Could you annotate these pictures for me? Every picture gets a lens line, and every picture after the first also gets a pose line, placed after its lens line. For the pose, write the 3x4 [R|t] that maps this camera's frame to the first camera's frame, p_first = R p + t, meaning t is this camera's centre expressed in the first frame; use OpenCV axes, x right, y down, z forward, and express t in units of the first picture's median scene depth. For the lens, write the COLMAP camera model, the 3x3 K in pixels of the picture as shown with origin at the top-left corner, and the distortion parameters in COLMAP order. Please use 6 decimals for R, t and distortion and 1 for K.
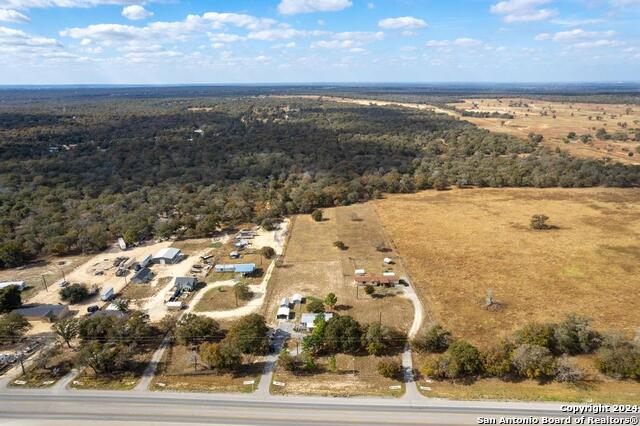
lens RADIAL K [[409.6, 0, 320.0], [0, 409.6, 213.0], [0, 0, 1]] dist [-0.076320, 0.085786]
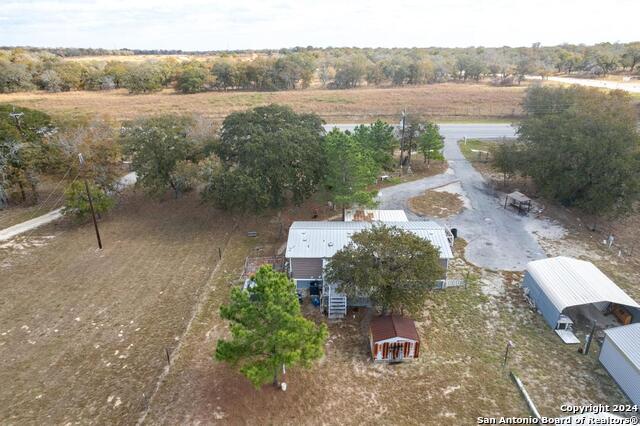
lens RADIAL K [[409.6, 0, 320.0], [0, 409.6, 213.0], [0, 0, 1]] dist [-0.076320, 0.085786]
pose [[-0.999317, 0.007786, 0.036134, 0.001035], [0.029242, 0.764455, 0.644013, 0.012876], [-0.022608, 0.644630, -0.764160, 0.124949]]
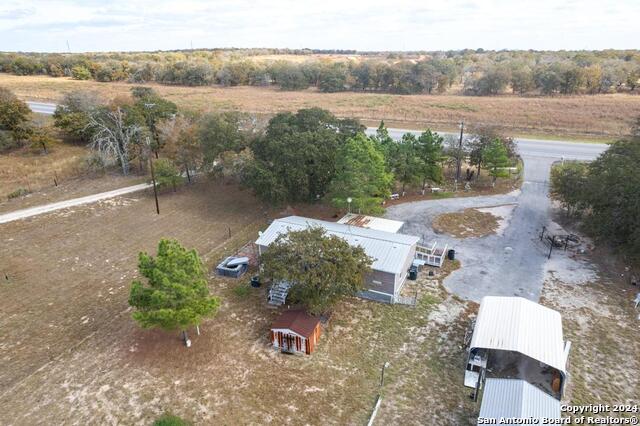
lens RADIAL K [[409.6, 0, 320.0], [0, 409.6, 213.0], [0, 0, 1]] dist [-0.076320, 0.085786]
pose [[-0.906084, -0.140945, 0.398931, -0.008683], [0.147026, 0.779232, 0.609246, 0.012838], [-0.396730, 0.610681, -0.685327, 0.124106]]
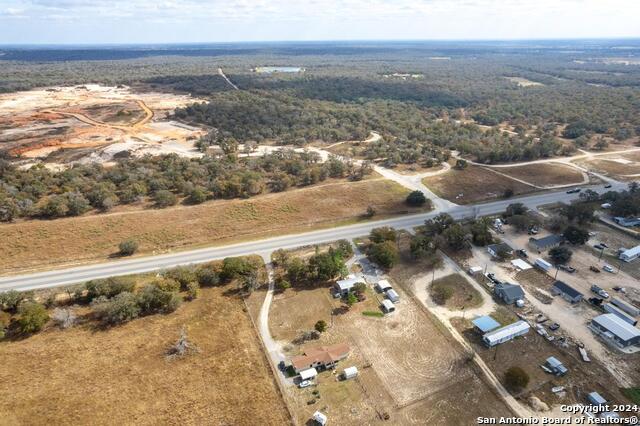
lens RADIAL K [[409.6, 0, 320.0], [0, 409.6, 213.0], [0, 0, 1]] dist [-0.076320, 0.085786]
pose [[-0.935865, 0.152628, -0.317586, 0.044393], [-0.098106, 0.752807, 0.650889, -0.067759], [0.338426, 0.640301, -0.689552, 0.177813]]
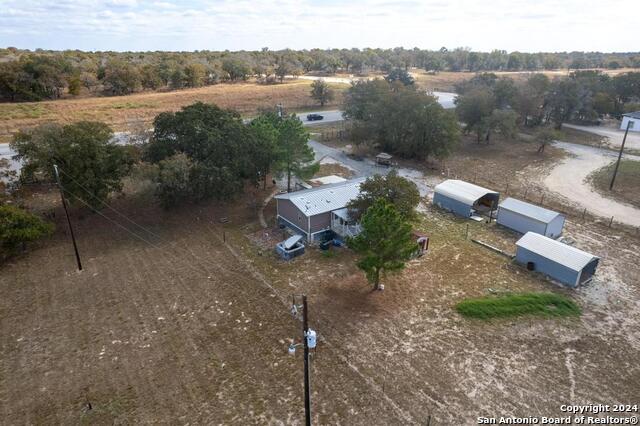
lens RADIAL K [[409.6, 0, 320.0], [0, 409.6, 213.0], [0, 0, 1]] dist [-0.076320, 0.085786]
pose [[-0.821979, 0.218353, -0.525996, 0.016143], [-0.170898, 0.786451, 0.593539, 0.012177], [0.543271, 0.577768, -0.609131, 0.126694]]
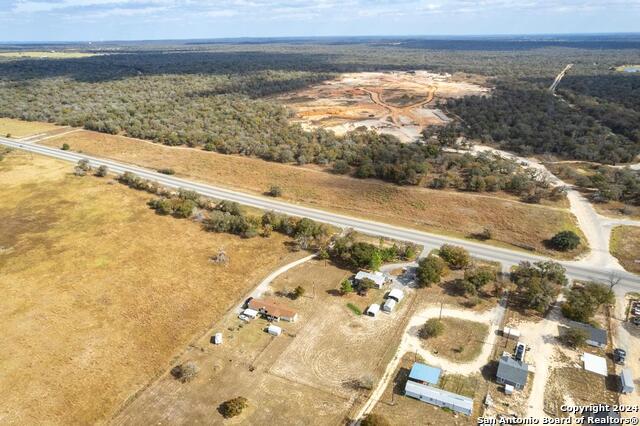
lens RADIAL K [[409.6, 0, 320.0], [0, 409.6, 213.0], [0, 0, 1]] dist [-0.076320, 0.085786]
pose [[-0.887570, -0.171559, 0.427536, -0.037005], [0.162515, 0.751794, 0.639058, -0.068560], [-0.431055, 0.636690, -0.639389, 0.182443]]
